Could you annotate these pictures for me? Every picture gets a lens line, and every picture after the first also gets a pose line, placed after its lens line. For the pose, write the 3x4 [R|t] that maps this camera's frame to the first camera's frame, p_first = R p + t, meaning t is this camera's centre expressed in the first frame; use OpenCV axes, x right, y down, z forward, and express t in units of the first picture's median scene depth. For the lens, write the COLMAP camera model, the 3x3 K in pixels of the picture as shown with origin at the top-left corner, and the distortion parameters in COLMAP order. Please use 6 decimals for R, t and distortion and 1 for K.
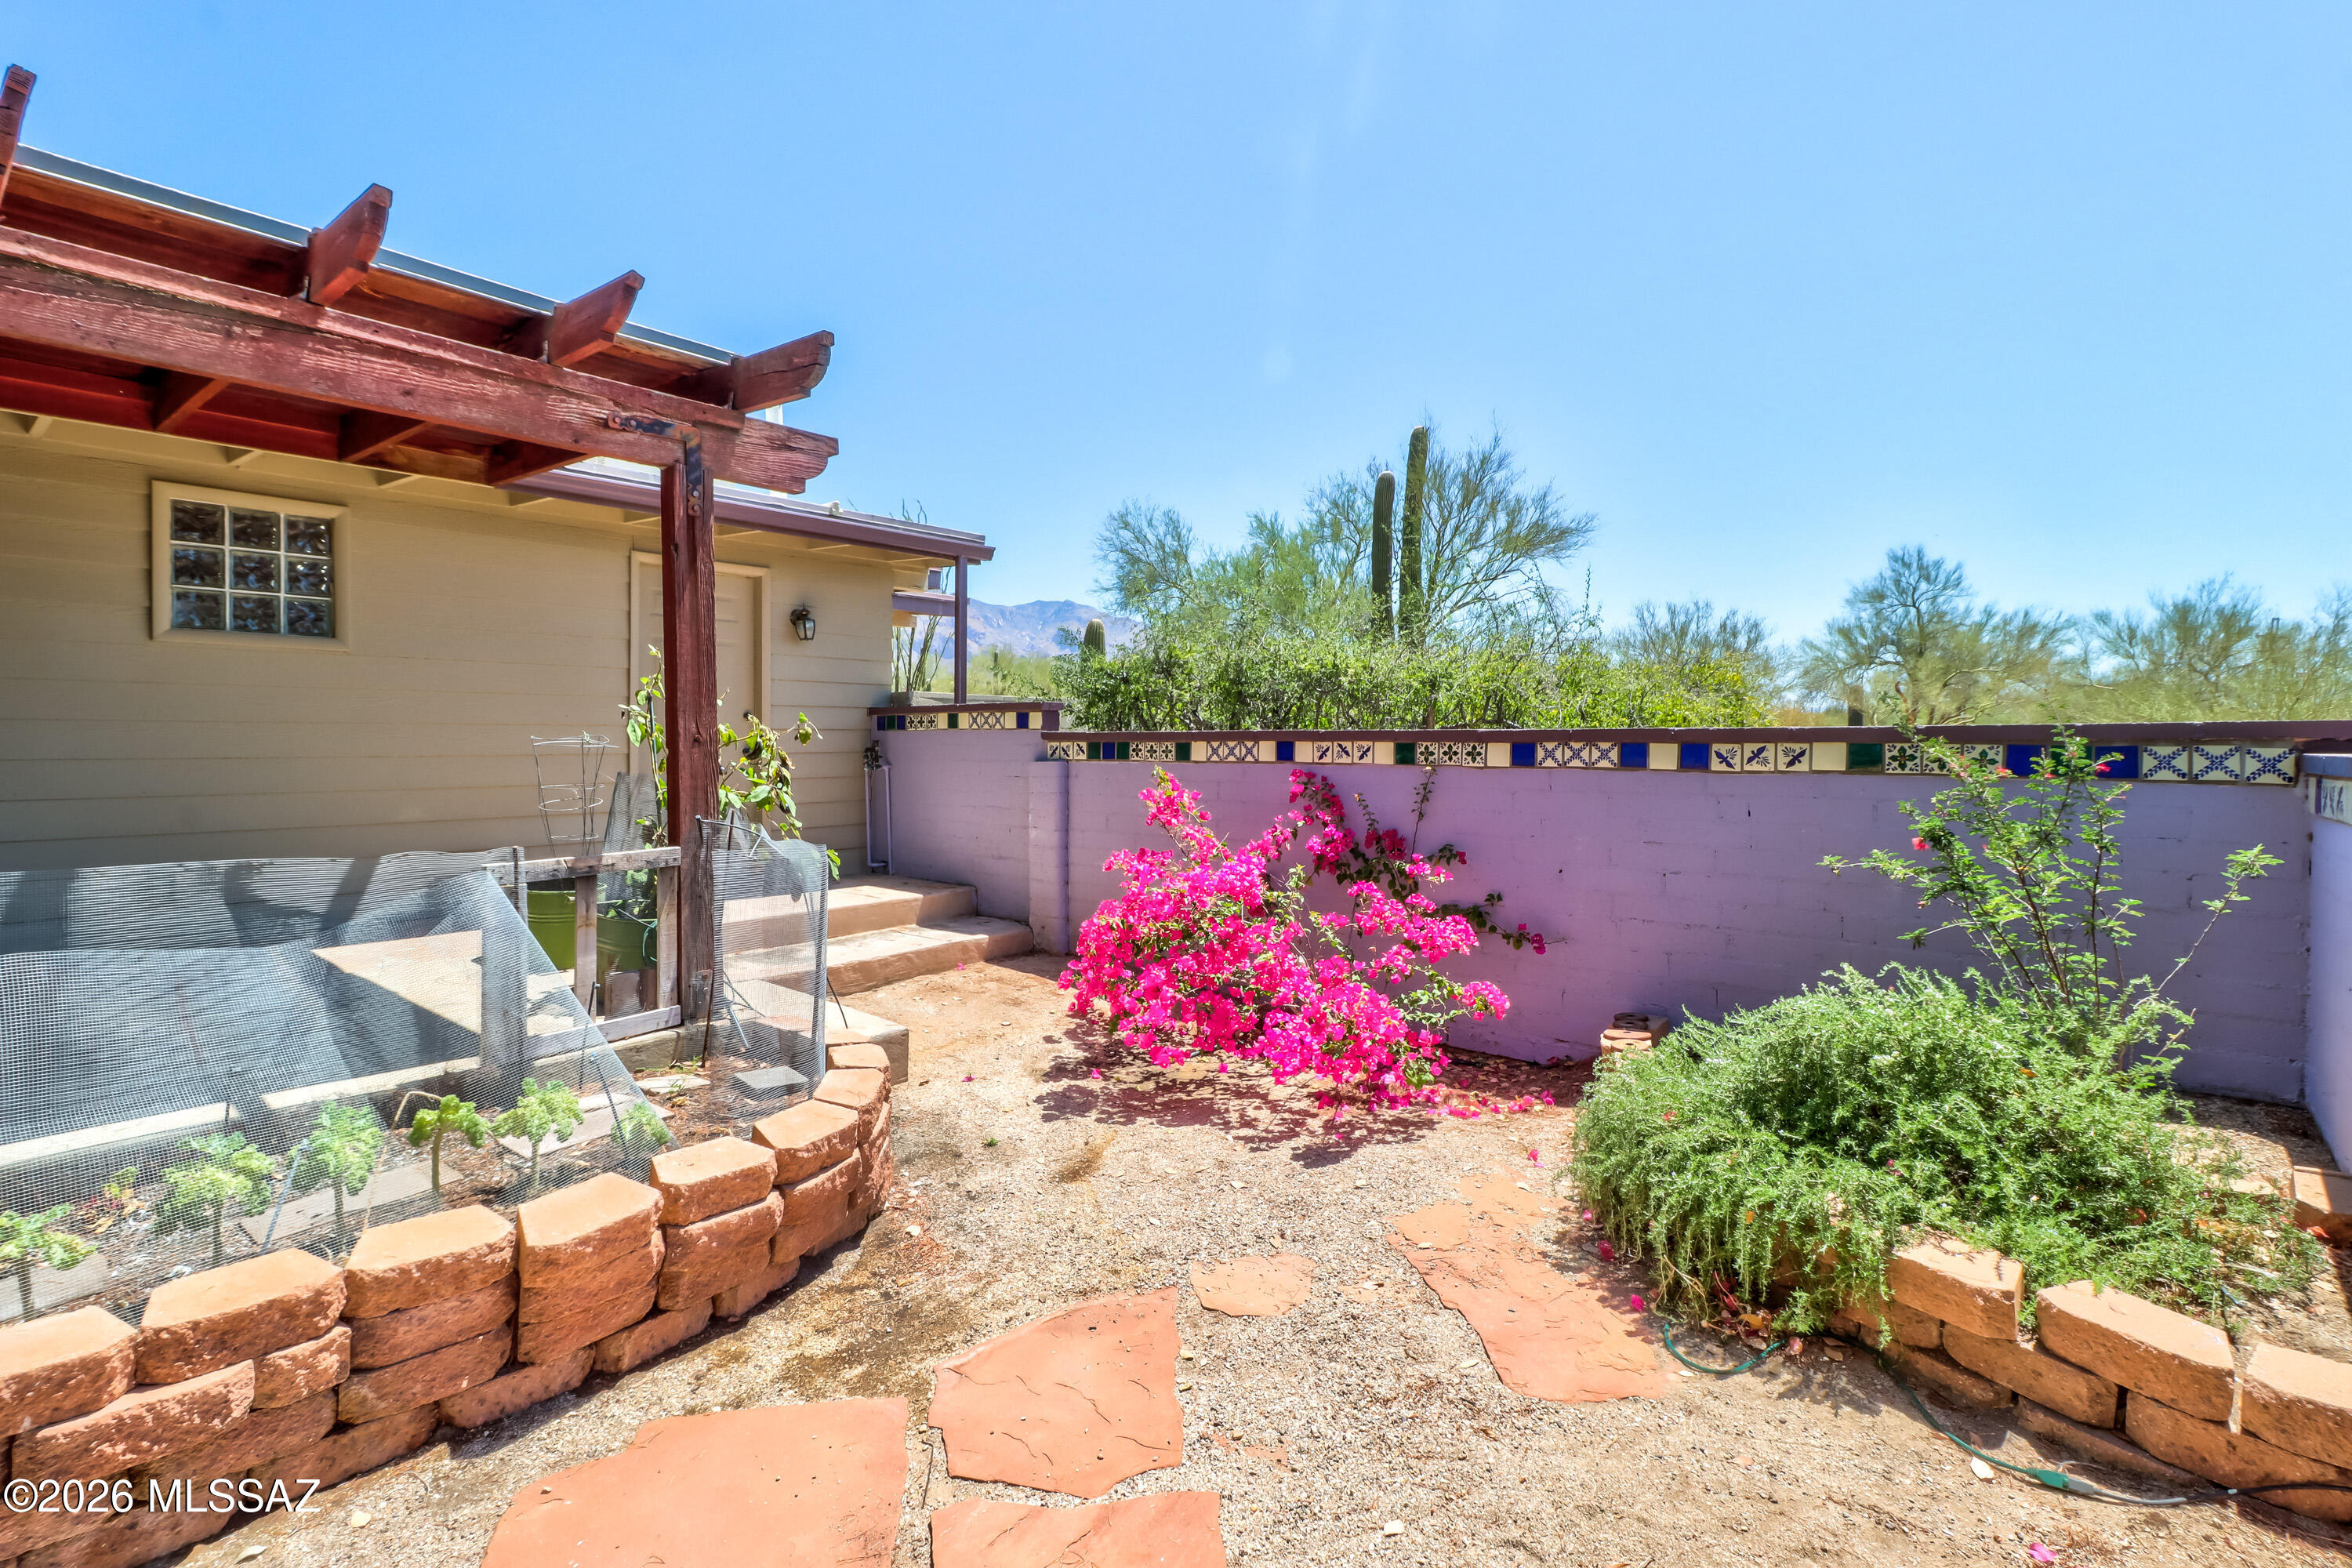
lens RADIAL K [[1109.0, 0, 1195.8], [0, 1109.0, 754.0], [0, 0, 1]] dist [-0.002574, -0.000372]
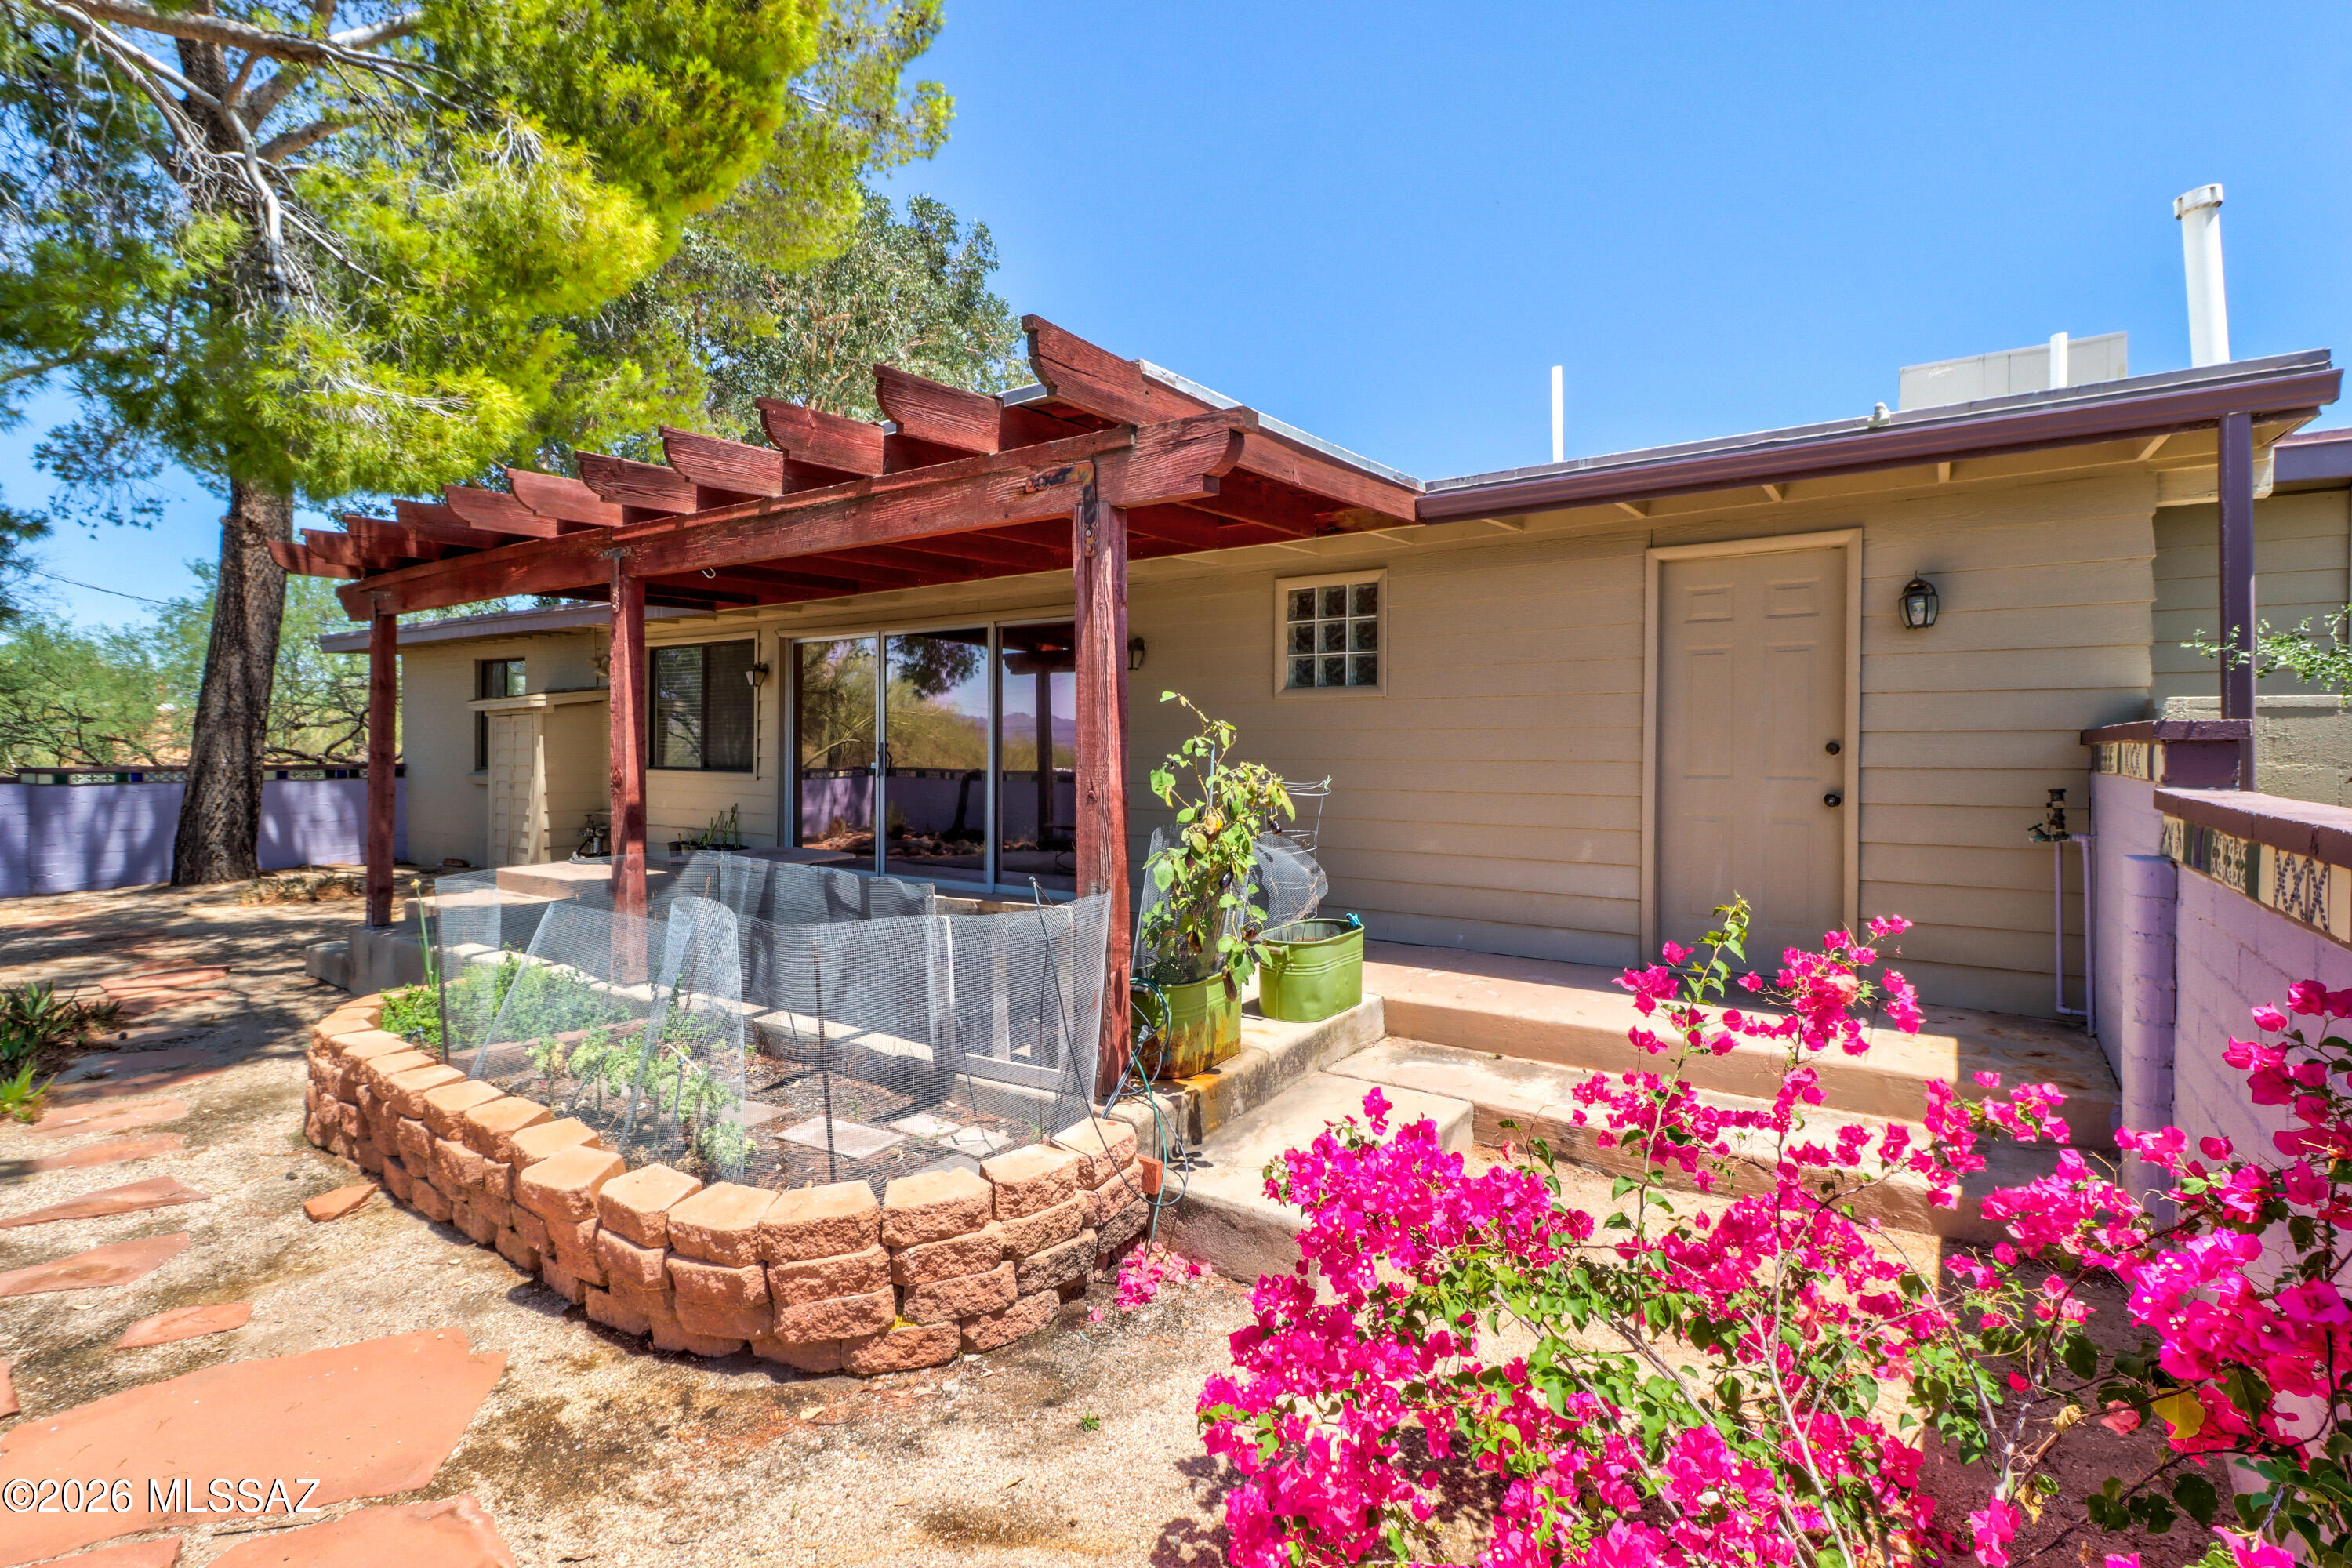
lens RADIAL K [[1109.0, 0, 1195.8], [0, 1109.0, 754.0], [0, 0, 1]] dist [-0.002574, -0.000372]
pose [[0.055122, 0.004606, -0.998469, 0.413853], [-0.011452, 0.999927, 0.003981, -0.043902], [0.998414, 0.011215, 0.055171, 0.892757]]
